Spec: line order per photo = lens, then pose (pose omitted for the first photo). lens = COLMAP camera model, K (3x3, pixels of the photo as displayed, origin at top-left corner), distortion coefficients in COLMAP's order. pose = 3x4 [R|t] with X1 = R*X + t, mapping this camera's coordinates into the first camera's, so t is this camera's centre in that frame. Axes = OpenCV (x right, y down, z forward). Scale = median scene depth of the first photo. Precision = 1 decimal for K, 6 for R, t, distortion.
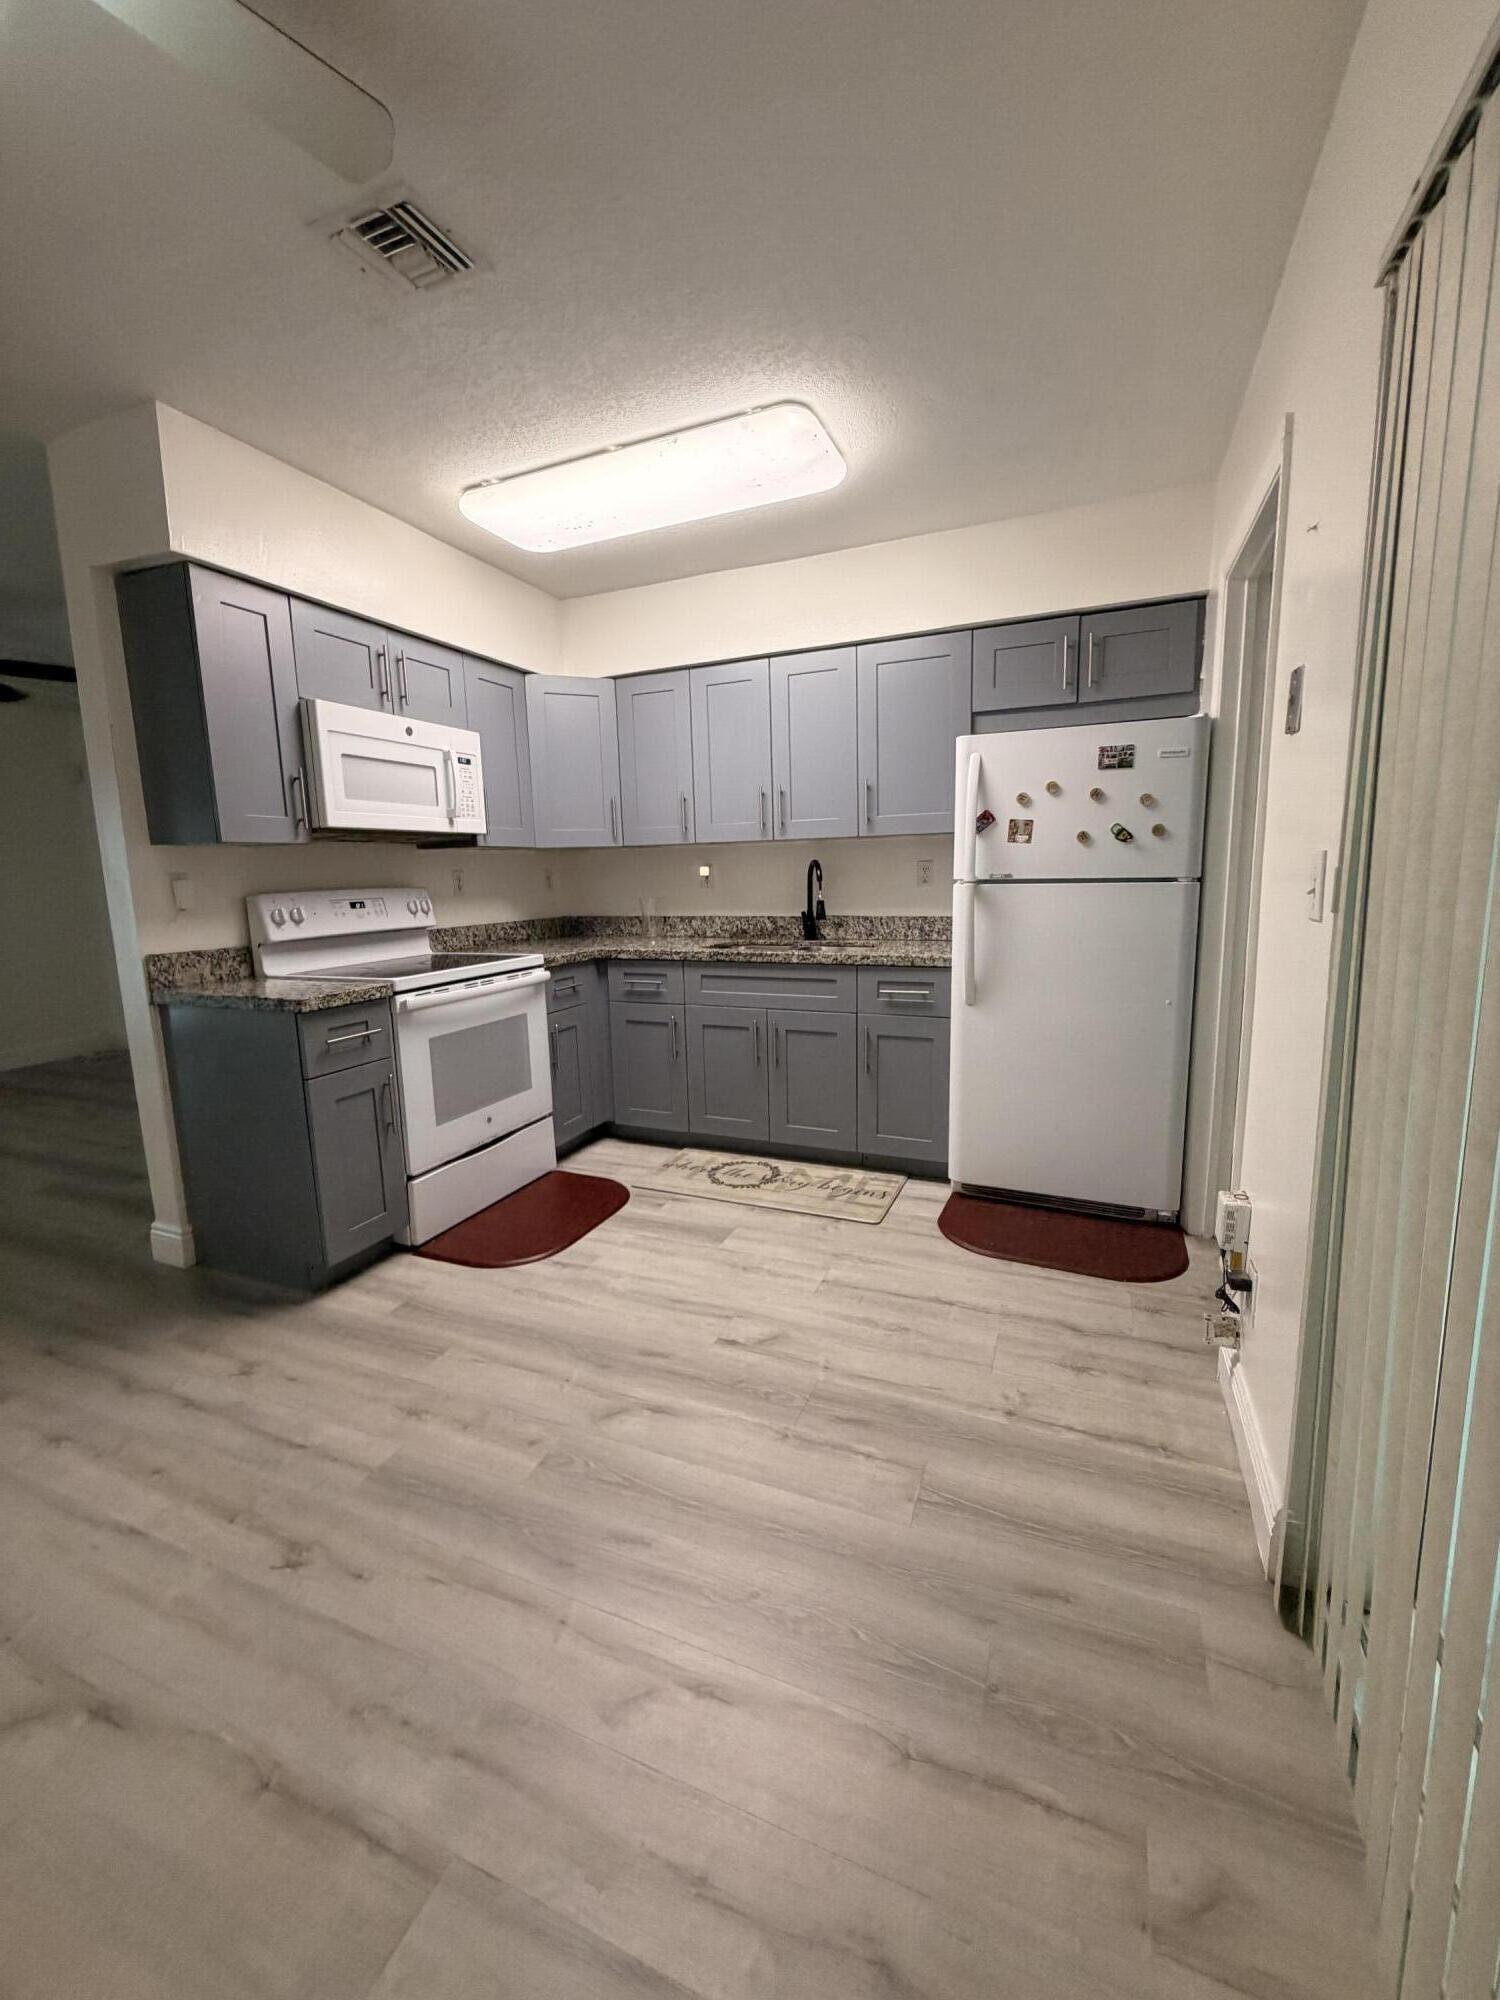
lens RADIAL K [[802.1, 0, 752.3], [0, 802.1, 985.2], [0, 0, 1]] dist [0.001438, 0.000057]
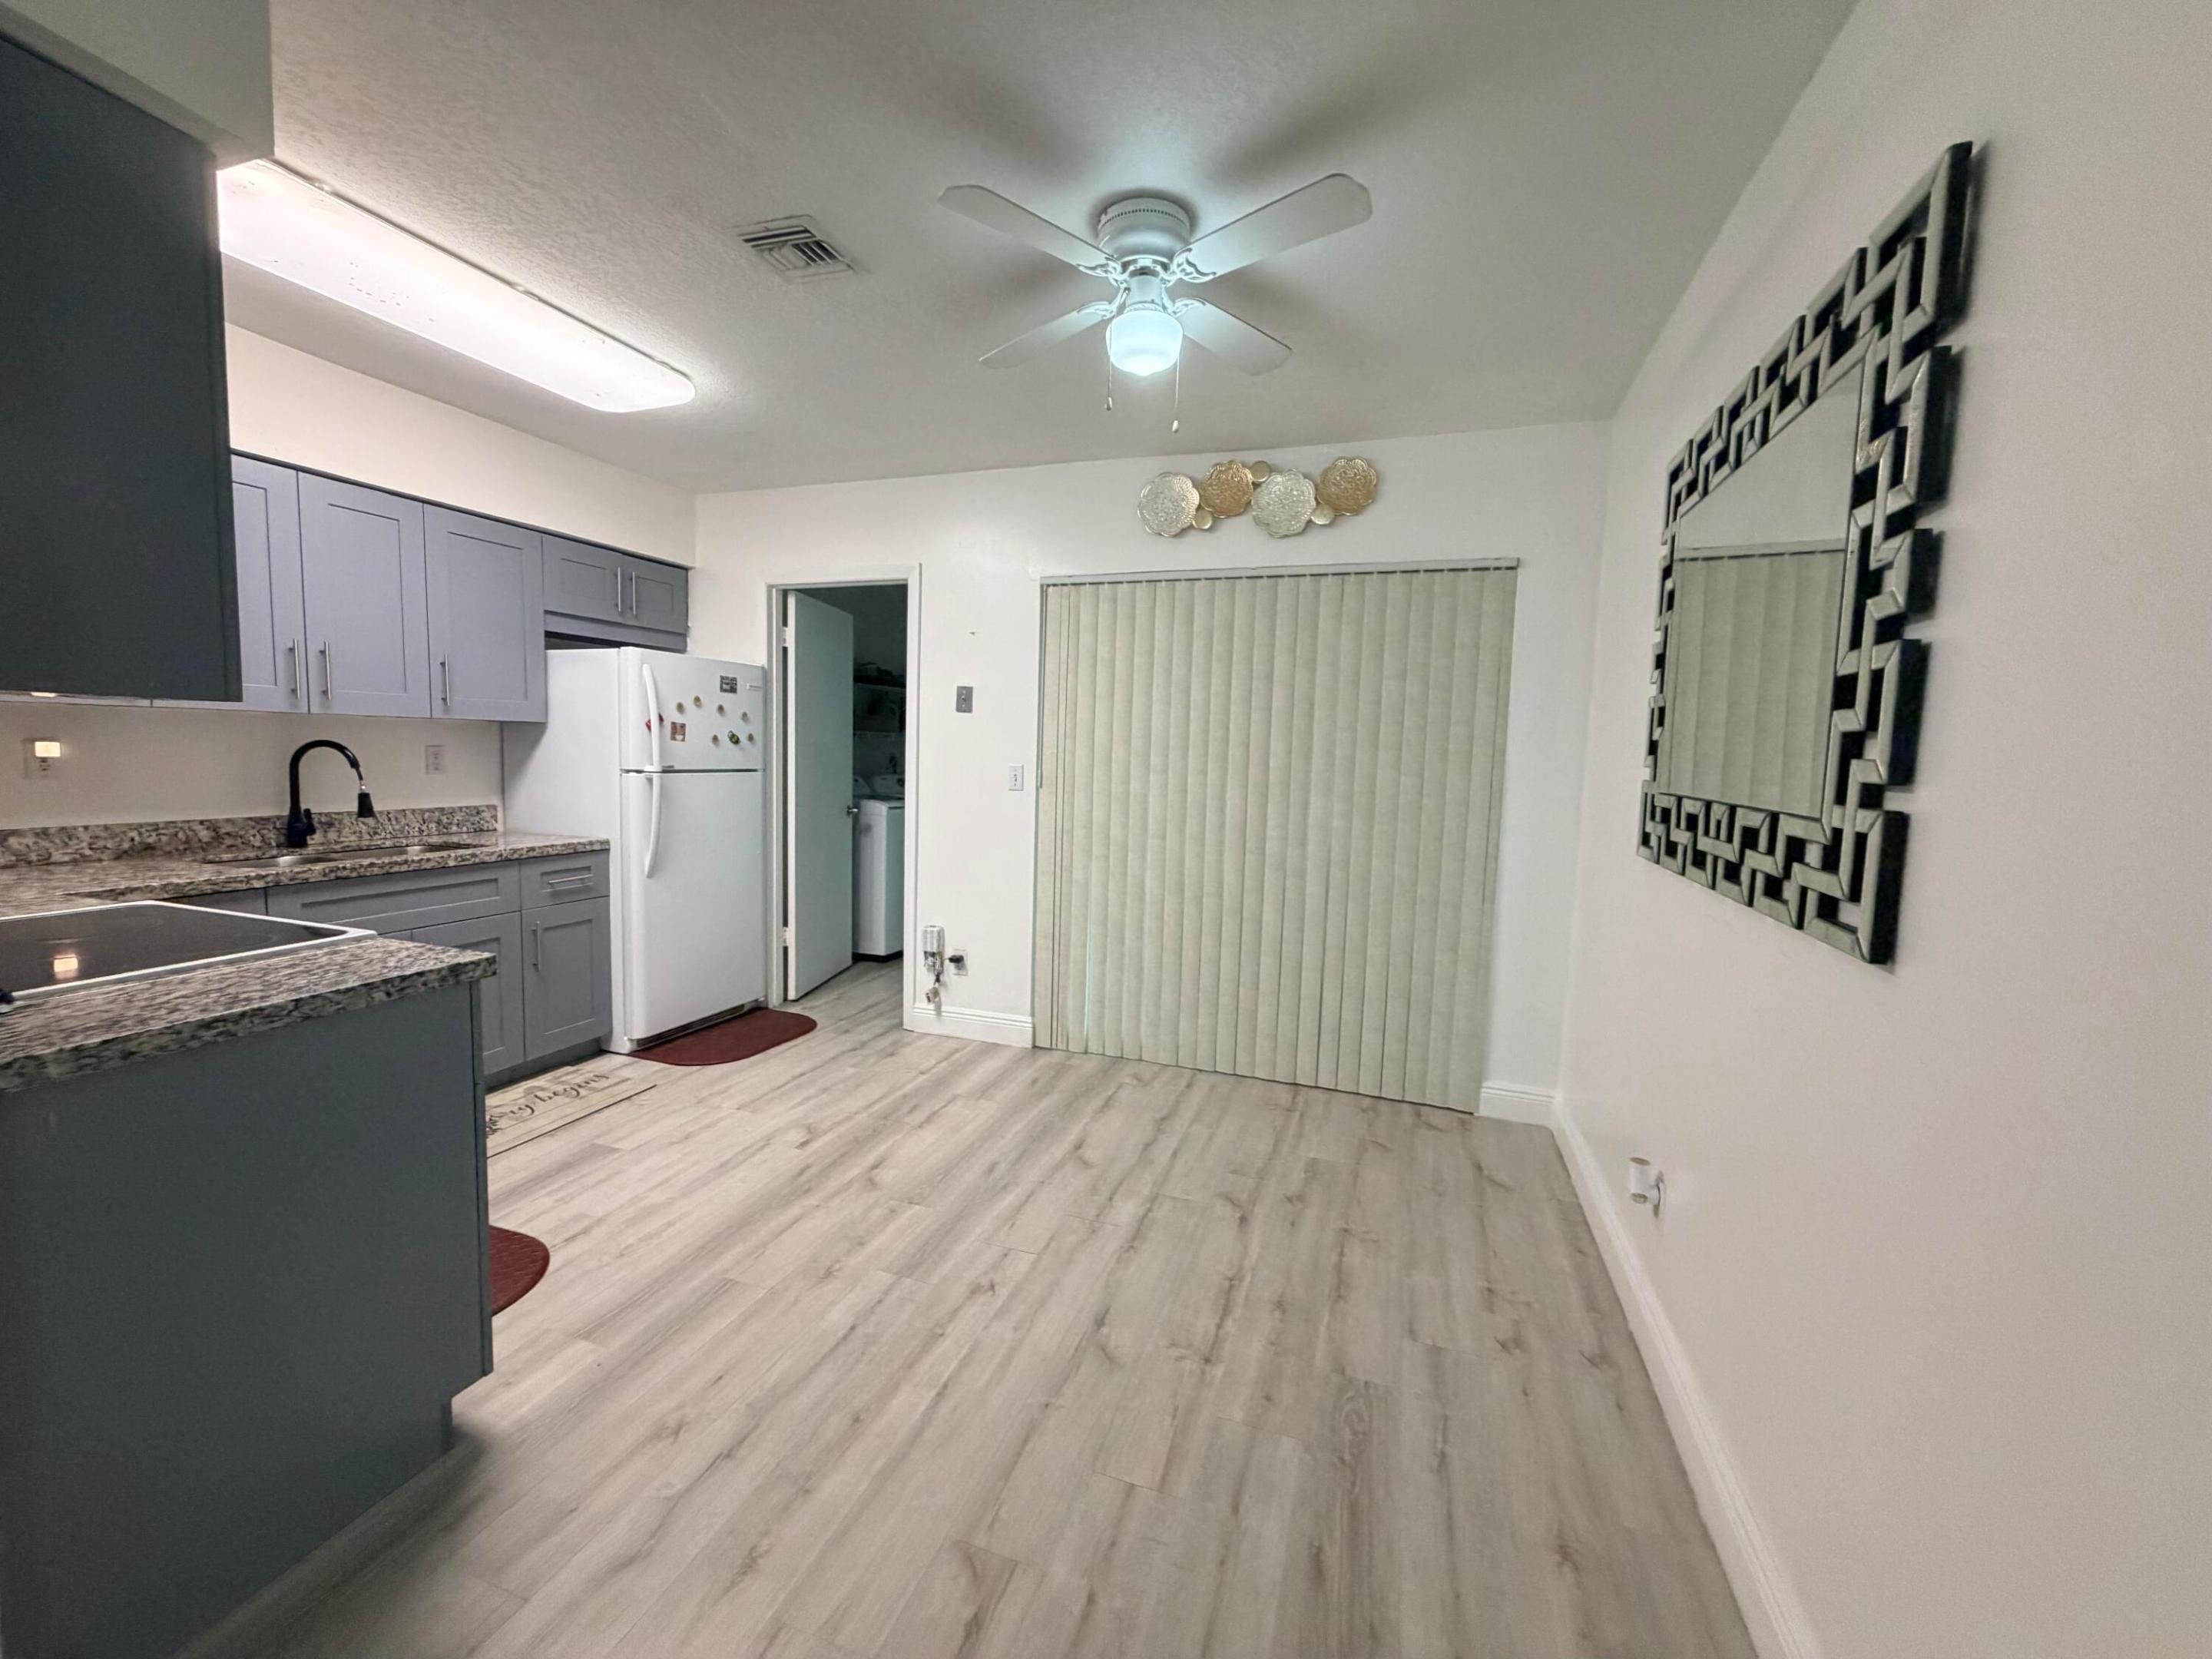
lens RADIAL K [[887.1, 0, 1103.6], [0, 887.1, 830.6], [0, 0, 1]] dist [0.001438, 0.000057]
pose [[-0.069541, -0.069042, 0.995187, -1.175233], [0.115137, 0.990380, 0.076754, -0.073672], [-0.990913, 0.119920, -0.060922, 0.476028]]
